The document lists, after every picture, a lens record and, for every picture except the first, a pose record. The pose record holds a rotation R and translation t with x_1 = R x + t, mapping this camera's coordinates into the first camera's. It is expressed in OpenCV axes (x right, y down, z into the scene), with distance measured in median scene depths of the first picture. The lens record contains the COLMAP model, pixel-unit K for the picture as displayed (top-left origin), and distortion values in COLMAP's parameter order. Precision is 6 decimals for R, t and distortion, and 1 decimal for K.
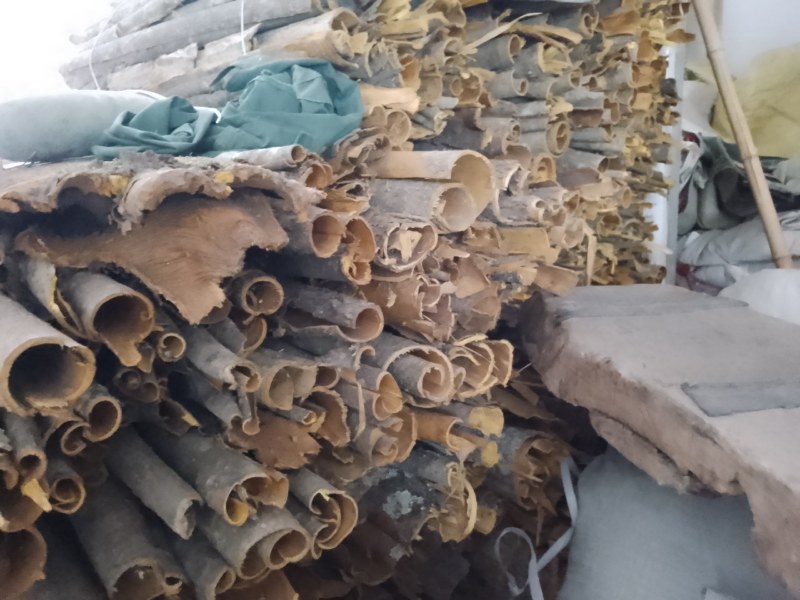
lens RADIAL K [[646.7, 0, 393.1], [0, 646.7, 302.9], [0, 0, 1]] dist [0.140933, -0.217373]
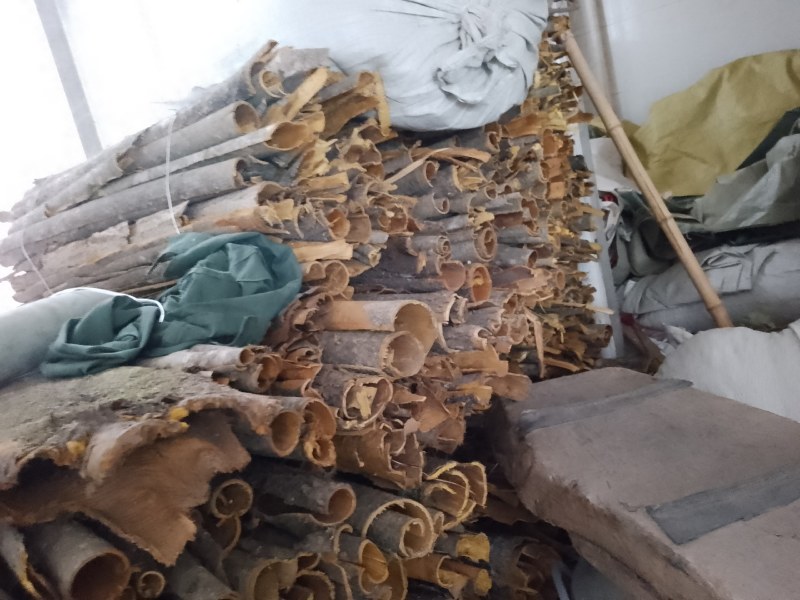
lens RADIAL K [[646.7, 0, 393.1], [0, 646.7, 302.9], [0, 0, 1]] dist [0.140933, -0.217373]
pose [[0.982281, -0.175049, 0.066942, 0.020875], [0.179908, 0.980809, -0.075150, -0.136961], [-0.052503, 0.085862, 0.994923, -0.037004]]
